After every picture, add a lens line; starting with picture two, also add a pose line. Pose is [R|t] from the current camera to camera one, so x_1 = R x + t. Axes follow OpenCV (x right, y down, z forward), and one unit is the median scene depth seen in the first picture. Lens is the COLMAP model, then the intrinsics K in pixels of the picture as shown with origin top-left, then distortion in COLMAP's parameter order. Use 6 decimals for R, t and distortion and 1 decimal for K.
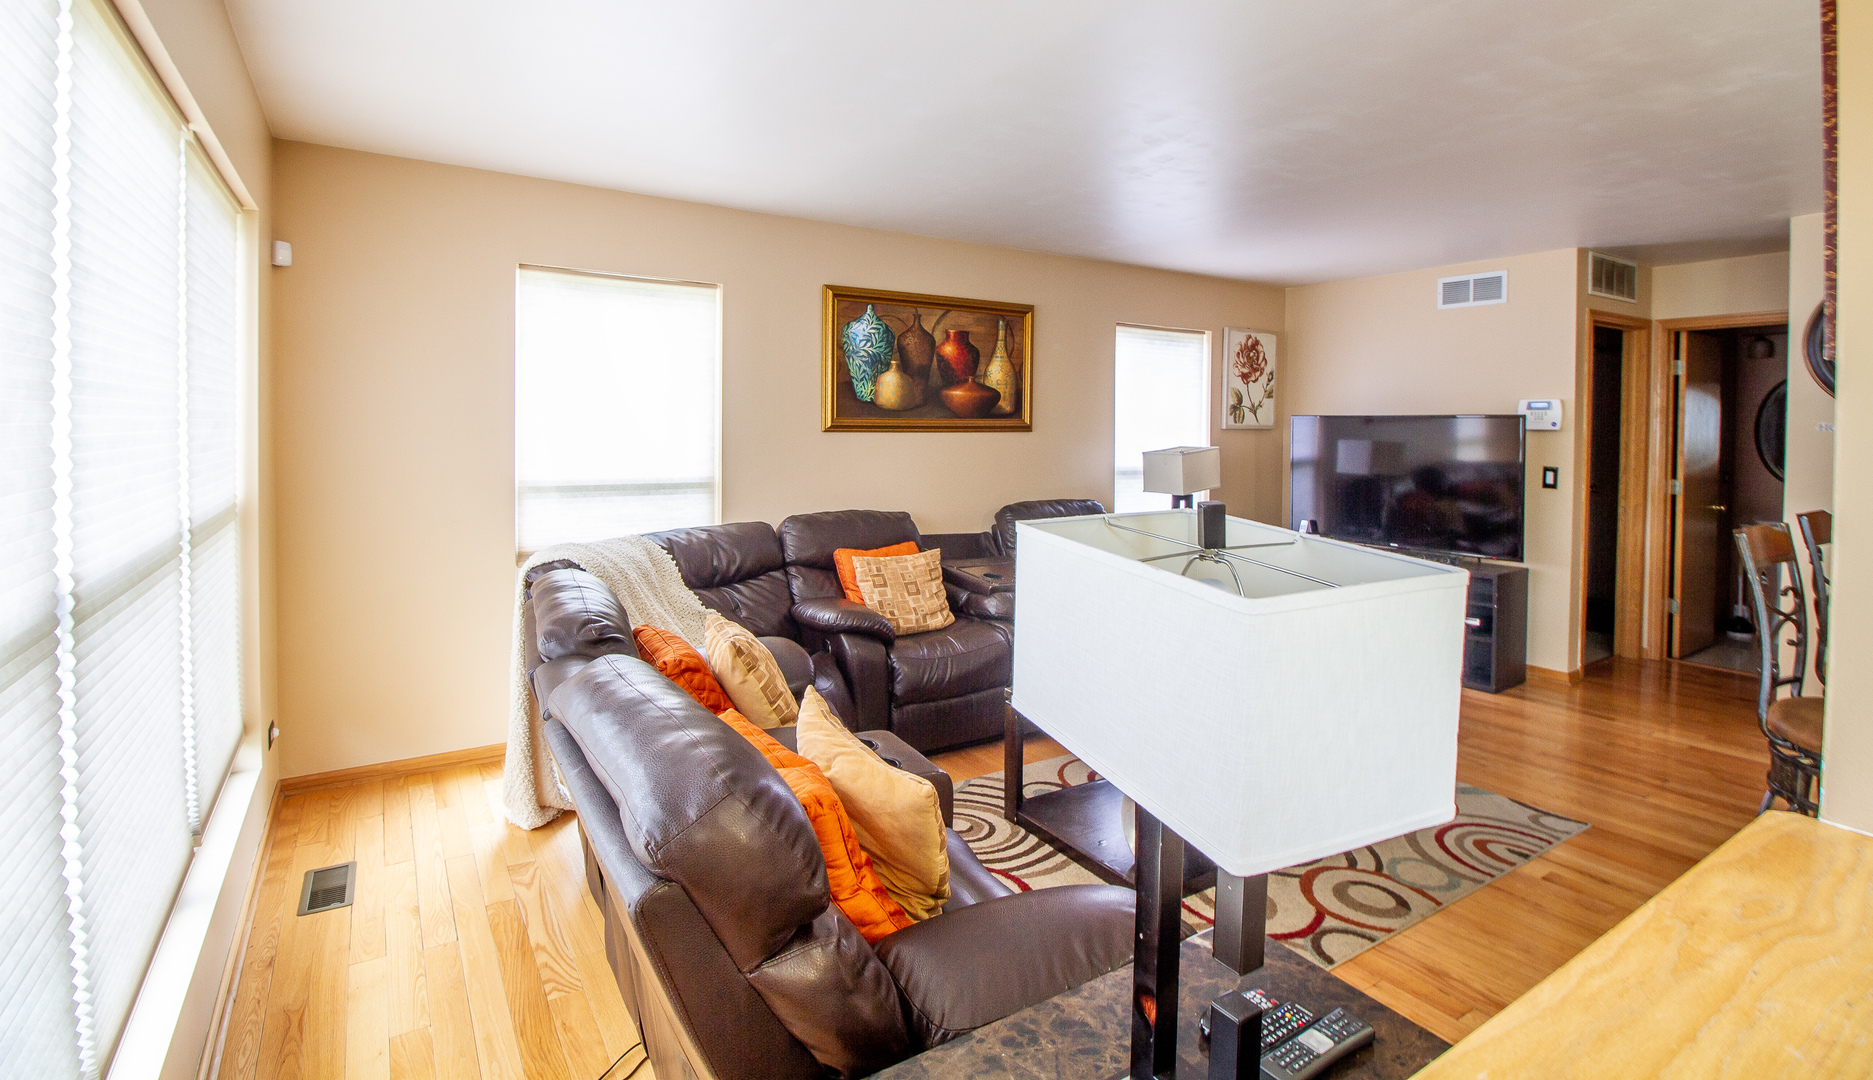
lens RADIAL K [[863.4, 0, 931.4], [0, 863.4, 438.4], [0, 0, 1]] dist [-0.010069, -0.000606]
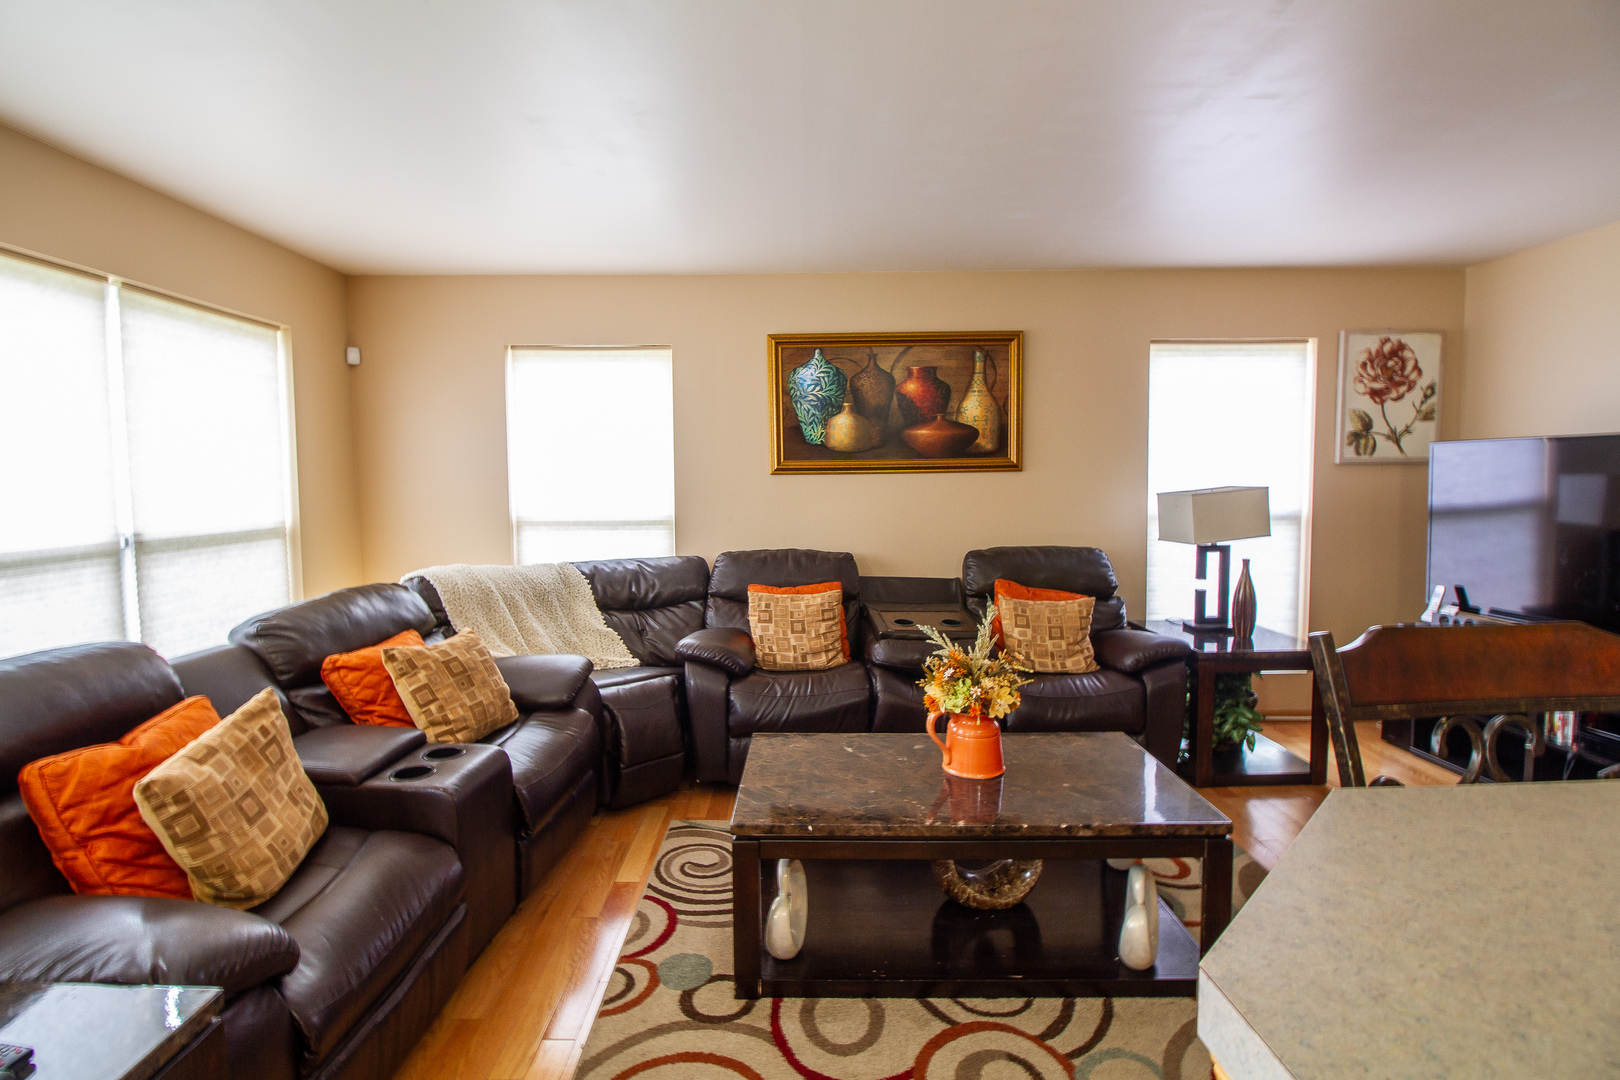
lens RADIAL K [[774.7, 0, 806.8], [0, 774.7, 524.3], [0, 0, 1]] dist [-0.002597, -0.009039]
pose [[0.847106, 0.015984, -0.531183, 0.393537], [0.009302, 0.998948, 0.044893, 0.010505], [0.531342, -0.042970, 0.846067, 0.200572]]
